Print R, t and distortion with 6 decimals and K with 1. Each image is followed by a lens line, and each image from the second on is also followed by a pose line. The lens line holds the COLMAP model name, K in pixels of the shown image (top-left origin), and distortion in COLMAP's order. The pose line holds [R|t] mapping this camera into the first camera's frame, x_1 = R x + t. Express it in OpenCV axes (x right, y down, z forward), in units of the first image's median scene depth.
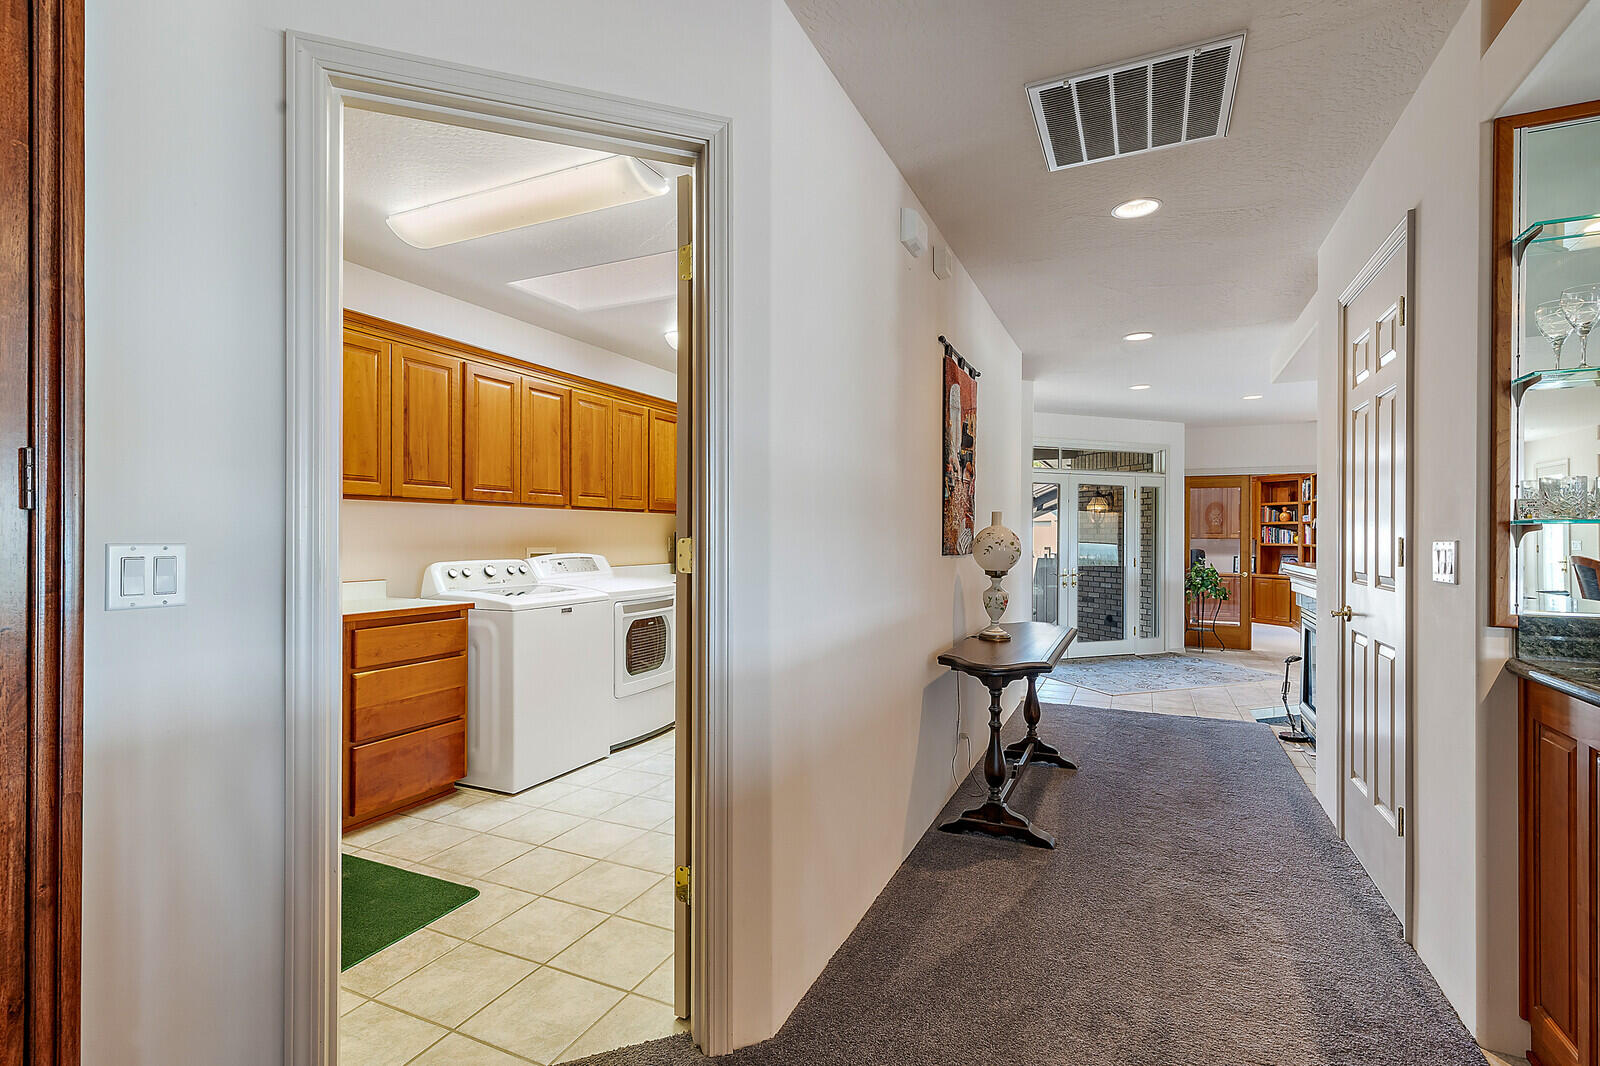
lens RADIAL K [[739.0, 0, 801.4], [0, 739.0, 531.7], [0, 0, 1]] dist [0.005028, 0.000128]
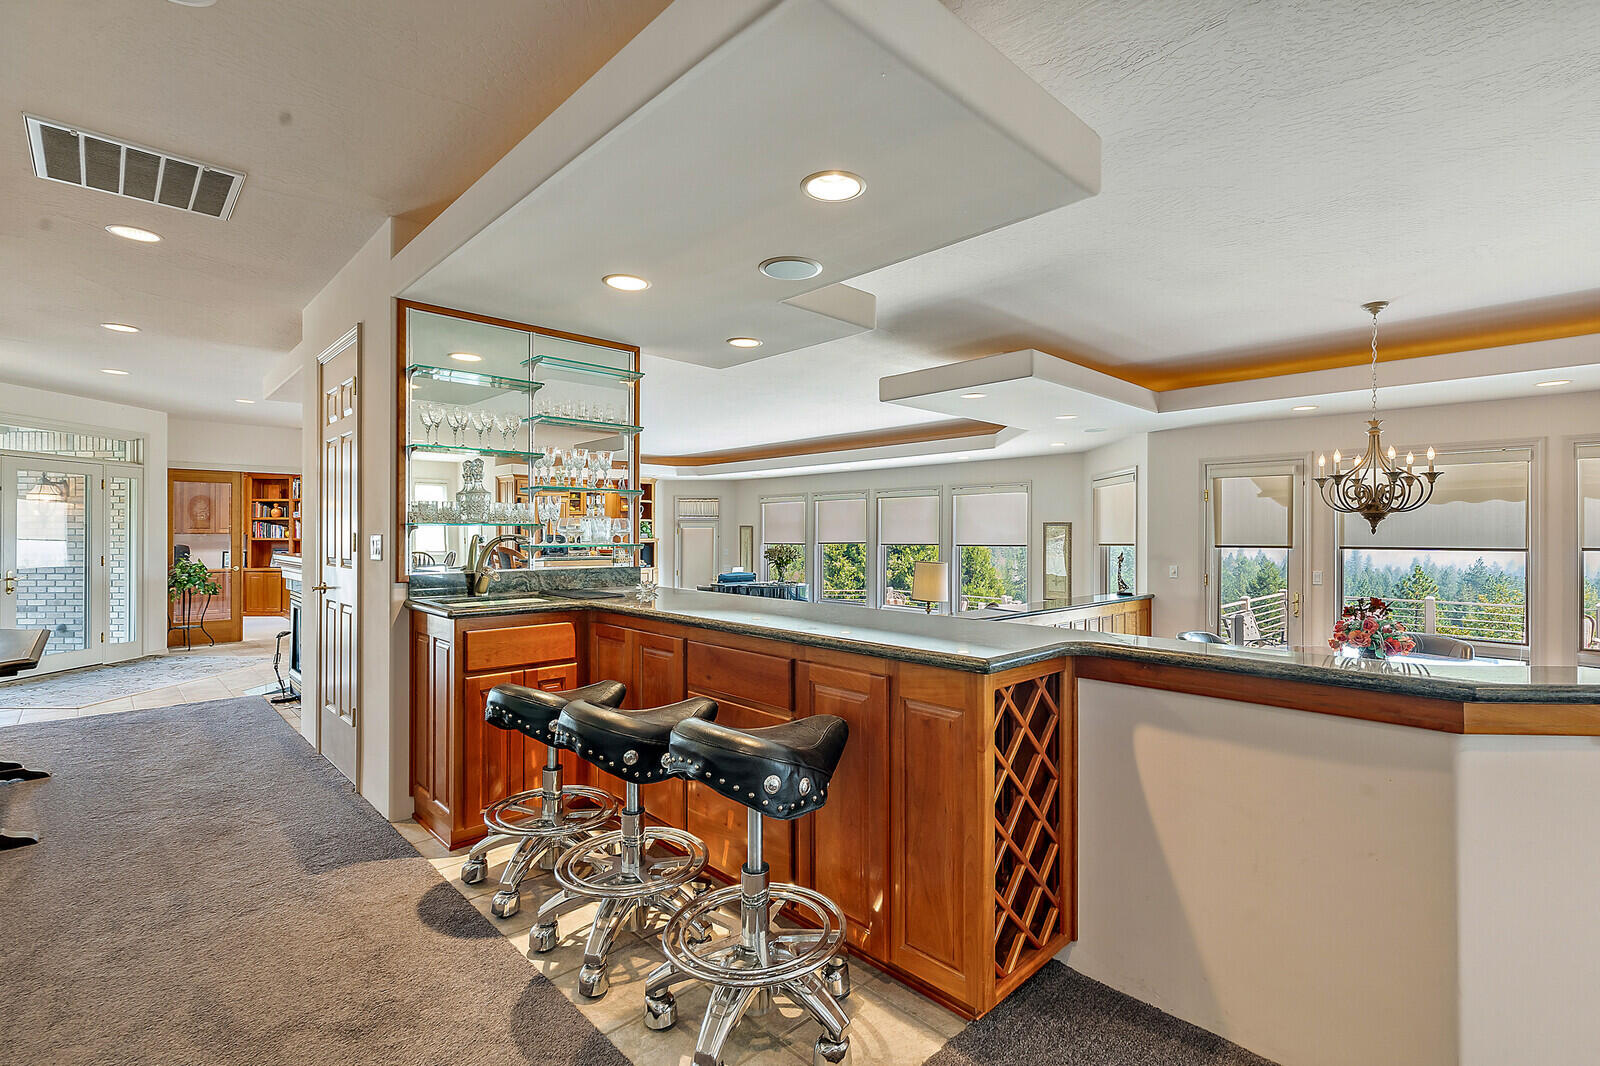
lens RADIAL K [[739.0, 0, 814.1], [0, 739.0, 532.9], [0, 0, 1]] dist [0.005028, 0.000128]
pose [[0.356425, -0.004544, 0.934313, -0.167943], [-0.003927, 0.999972, 0.006362, -0.003238], [-0.934316, -0.005937, 0.356398, -0.256874]]
